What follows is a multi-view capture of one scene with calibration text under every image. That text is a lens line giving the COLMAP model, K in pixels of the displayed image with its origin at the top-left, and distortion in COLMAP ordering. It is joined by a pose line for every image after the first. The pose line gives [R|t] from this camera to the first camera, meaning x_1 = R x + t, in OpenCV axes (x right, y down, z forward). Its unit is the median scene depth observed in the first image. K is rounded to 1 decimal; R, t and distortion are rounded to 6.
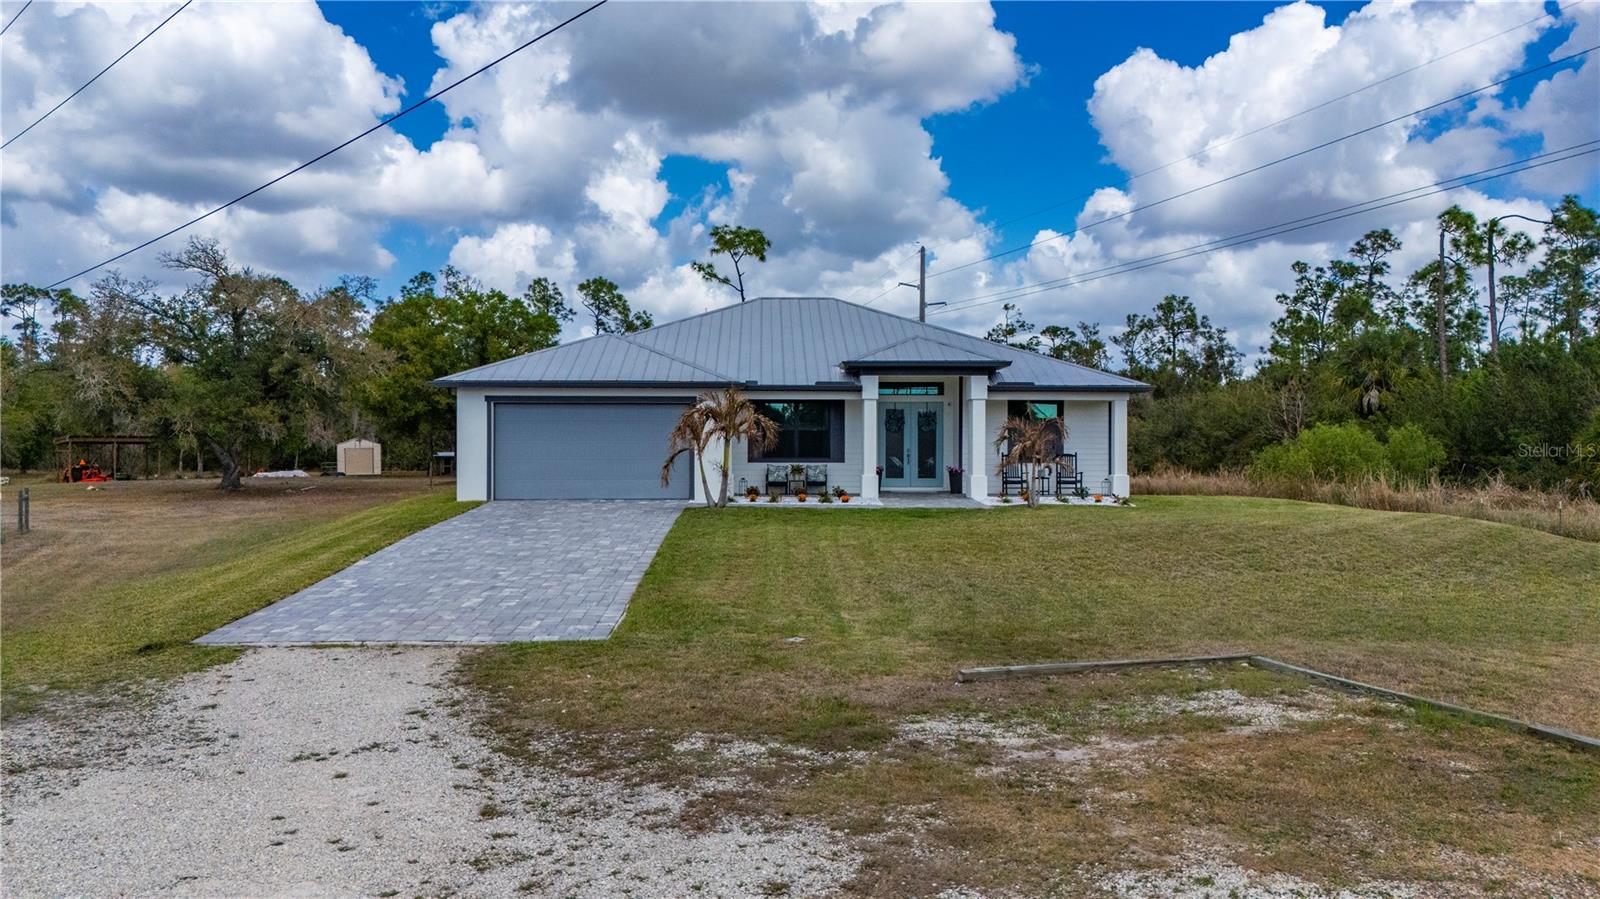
lens RADIAL K [[1169.5, 0, 797.7], [0, 1169.5, 447.5], [0, 0, 1]] dist [0.078419, -0.072471]
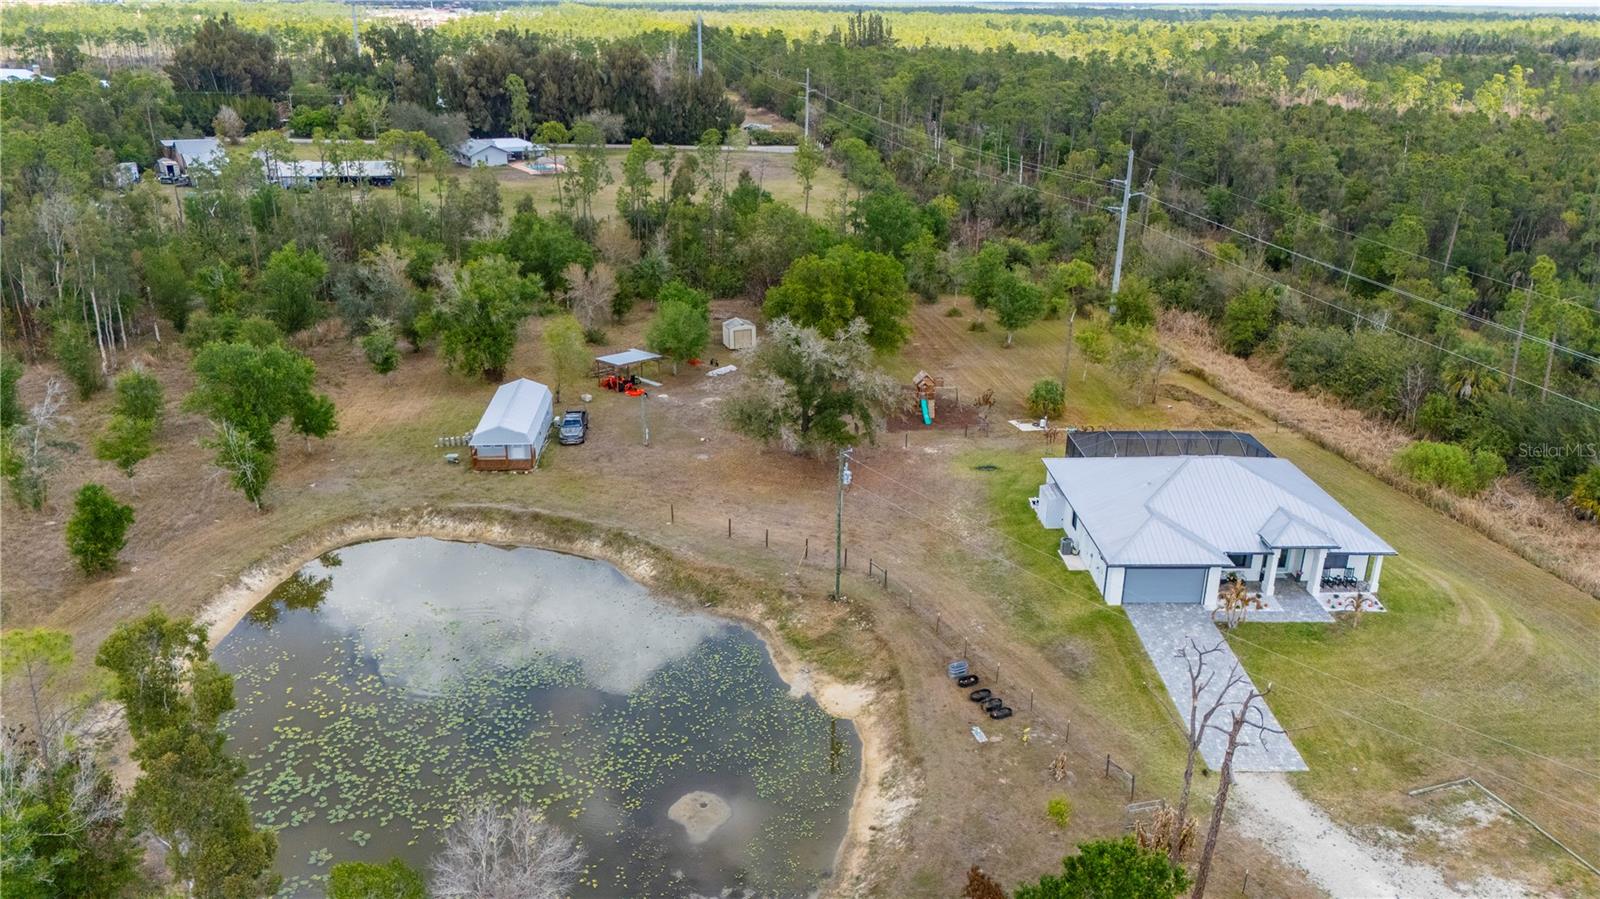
lens RADIAL K [[1169.5, 0, 797.7], [0, 1169.5, 447.5], [0, 0, 1]] dist [0.078419, -0.072471]
pose [[0.999859, 0.009818, 0.013654, -0.793159], [-0.014001, 0.935734, 0.352427, -0.912833], [-0.009316, -0.352569, 0.935740, -0.960504]]
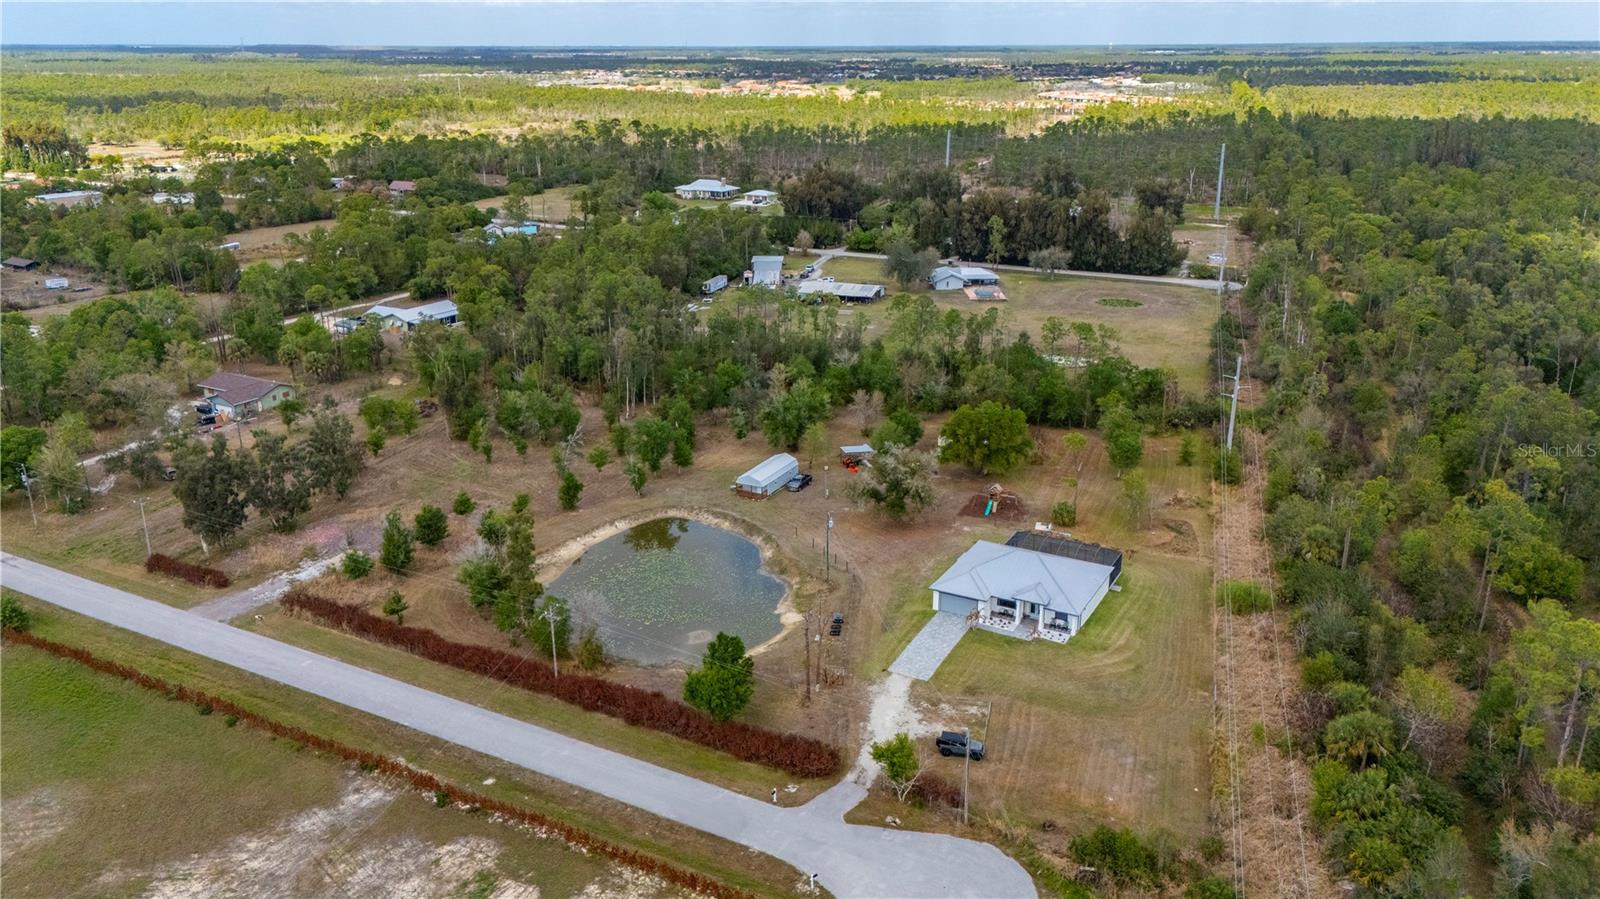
lens RADIAL K [[1195.2, 0, 805.8], [0, 1195.2, 449.2], [0, 0, 1]] dist [0.087888, -0.086289]
pose [[0.863700, 0.160357, -0.477817, 1.279291], [-0.001797, 0.949010, 0.315242, -1.798572], [0.504004, -0.271415, 0.819948, -2.662304]]
